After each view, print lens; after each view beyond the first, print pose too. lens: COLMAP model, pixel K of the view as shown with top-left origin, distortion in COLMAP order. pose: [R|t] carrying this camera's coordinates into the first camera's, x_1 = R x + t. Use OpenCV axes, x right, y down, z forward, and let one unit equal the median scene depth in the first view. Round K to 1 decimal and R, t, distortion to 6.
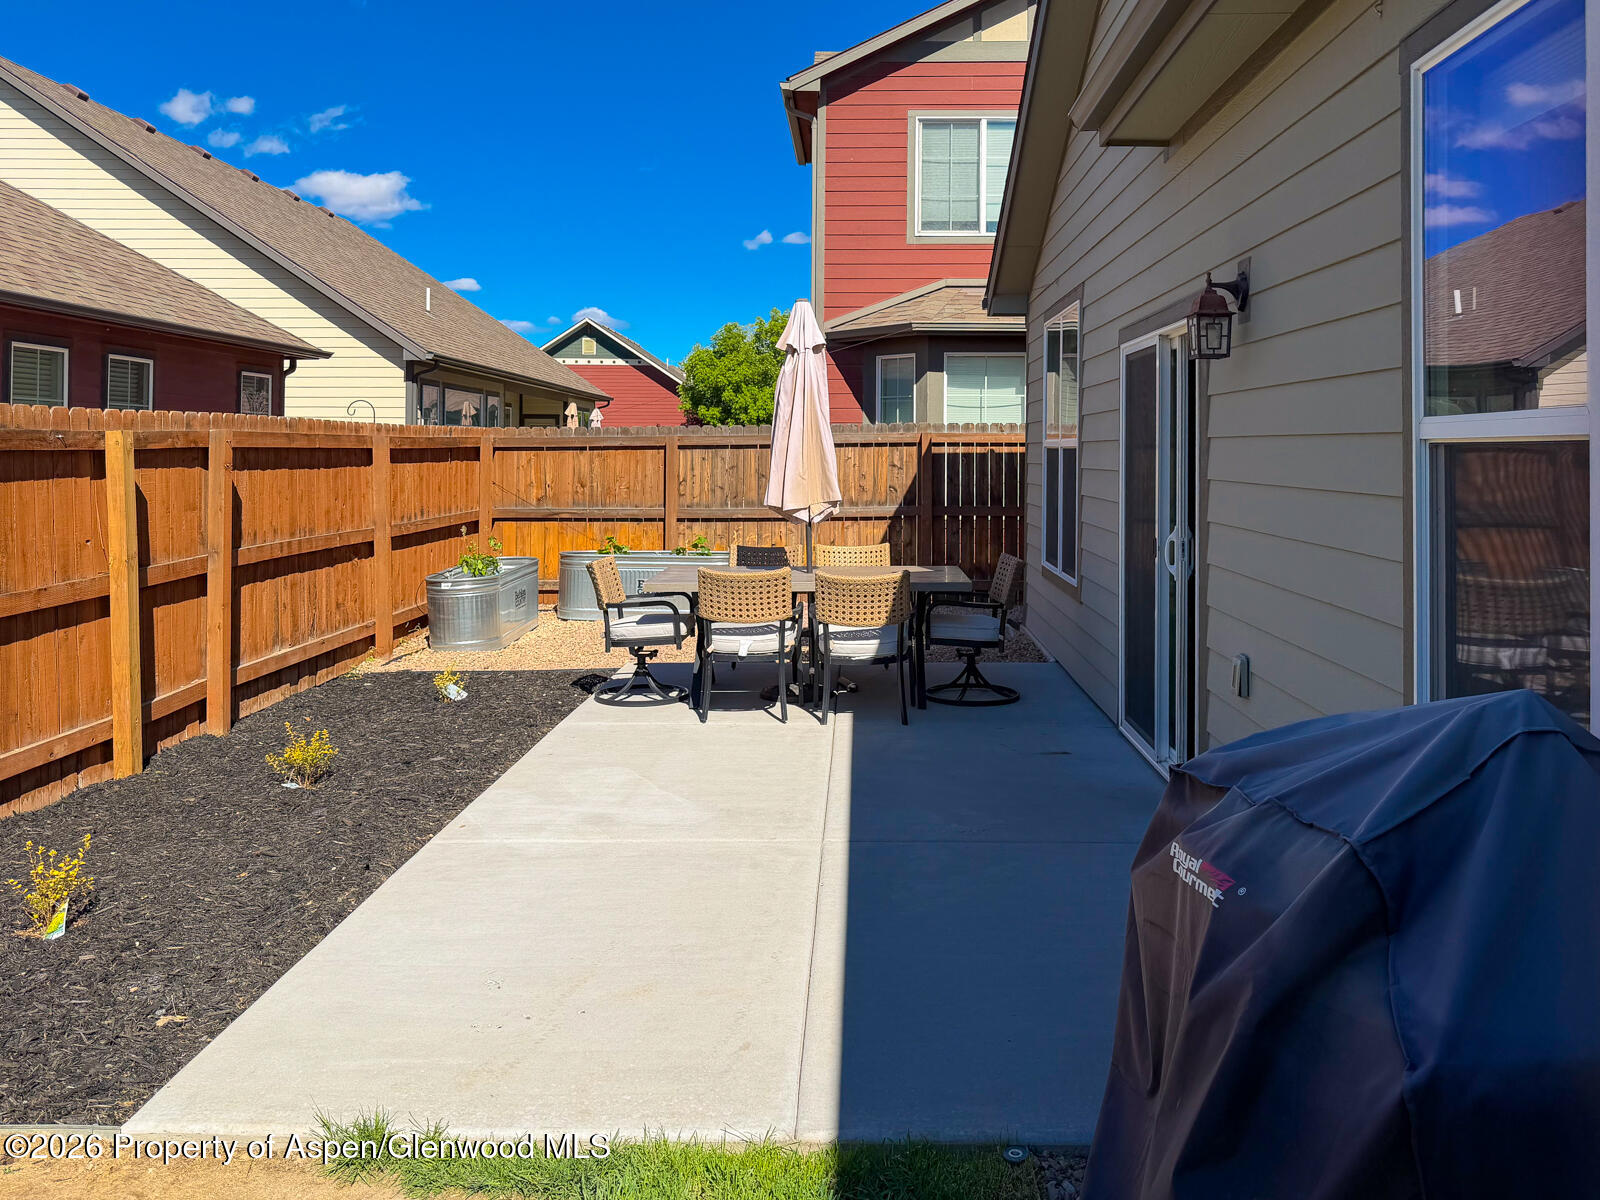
lens RADIAL K [[1199.2, 0, 792.0], [0, 1199.2, 478.2], [0, 0, 1]] dist [0.008166, -0.138508]
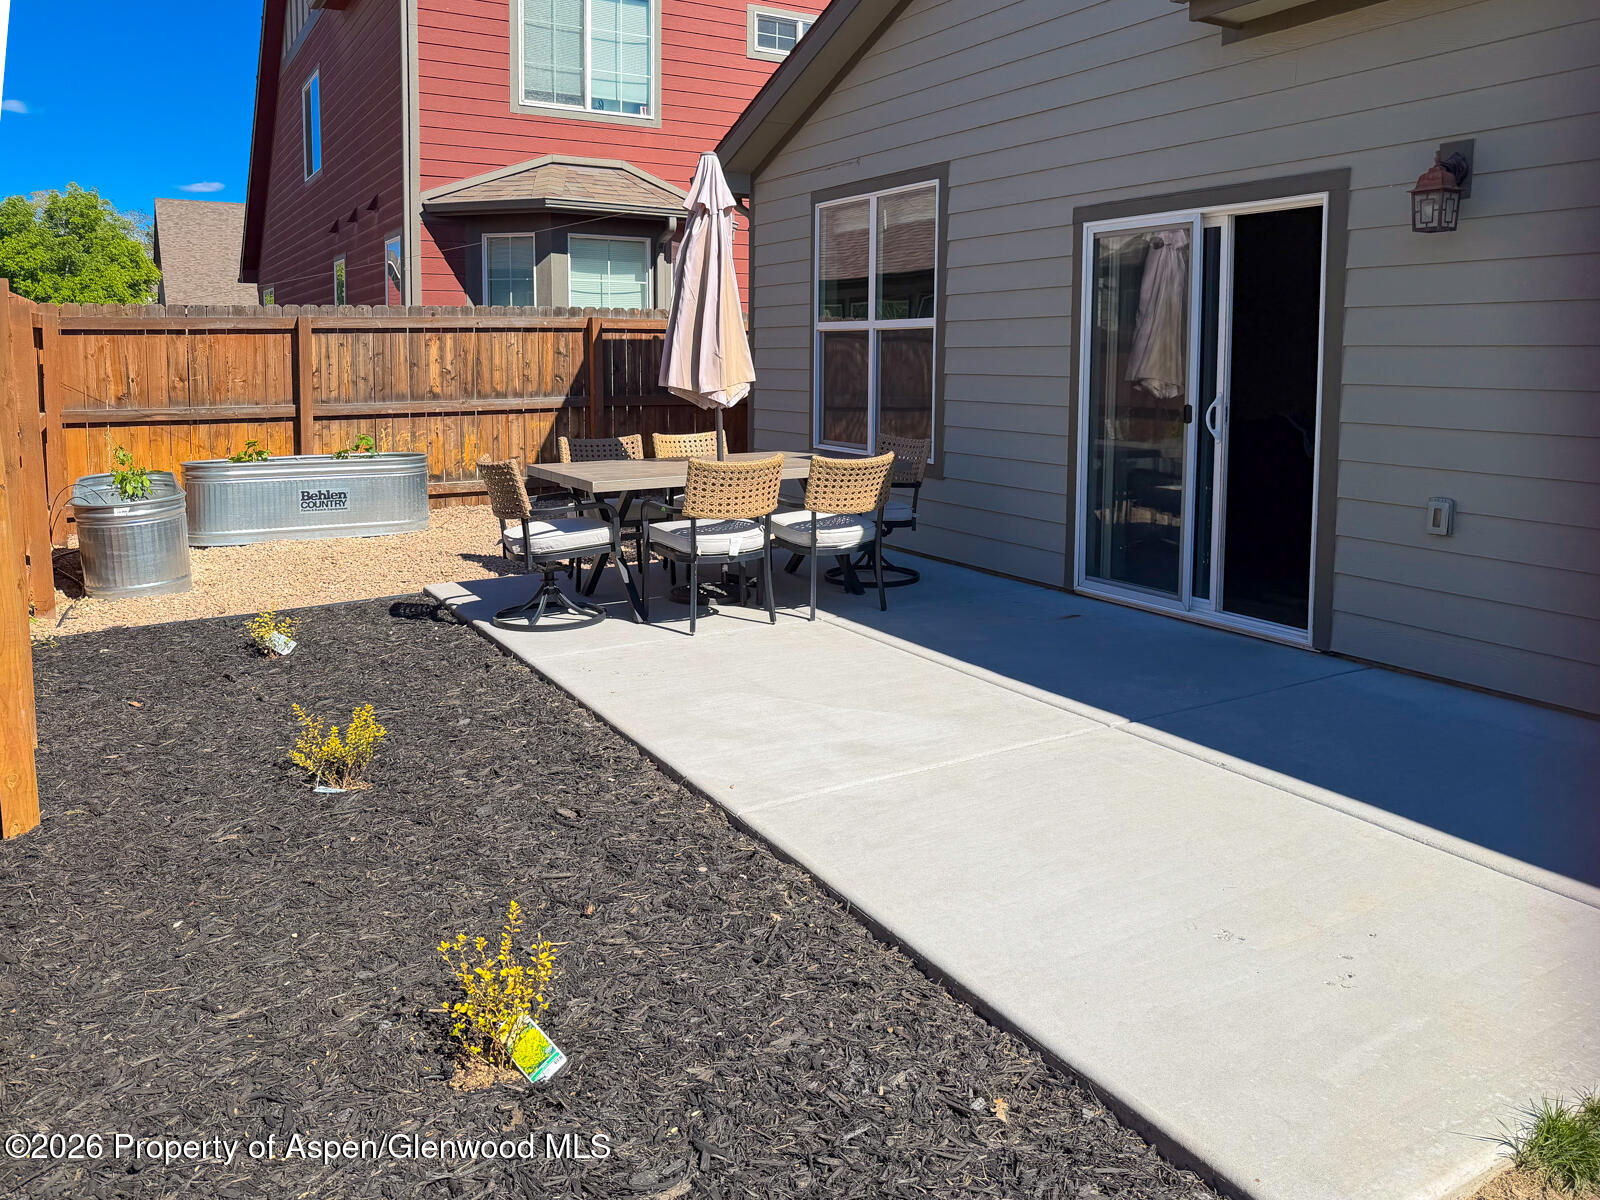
lens RADIAL K [[1161.3, 0, 830.2], [0, 1161.3, 480.0], [0, 0, 1]] dist [-0.003840, -0.032230]
pose [[0.847693, -0.058664, 0.527234, -0.217723], [0.011627, 0.995682, 0.092094, 0.007116], [-0.530360, -0.071937, 0.844715, 0.120753]]
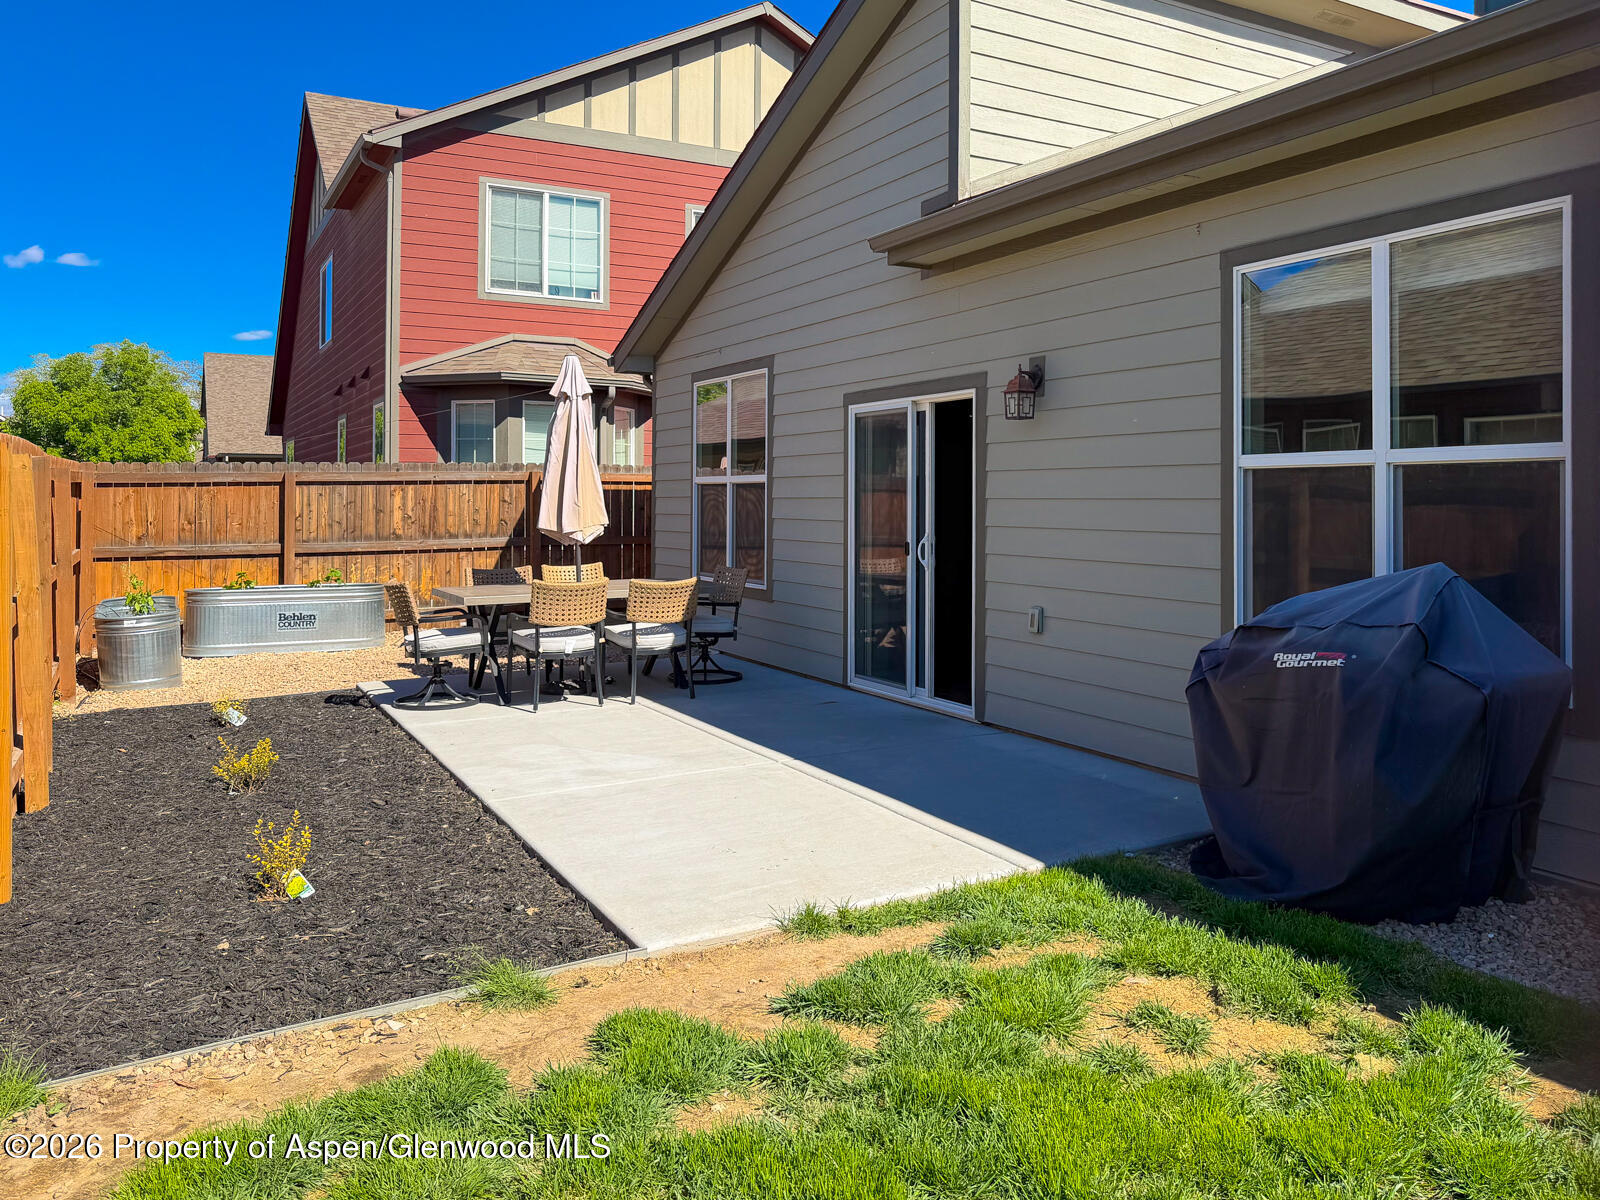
lens RADIAL K [[1131.3, 0, 802.5], [0, 1131.3, 534.8], [0, 0, 1]] dist [0.010311, -0.091347]
pose [[0.864492, -0.017594, 0.502338, -0.203378], [0.011678, 0.999820, 0.014920, 0.008233], [-0.502510, -0.007032, 0.864543, -0.044424]]
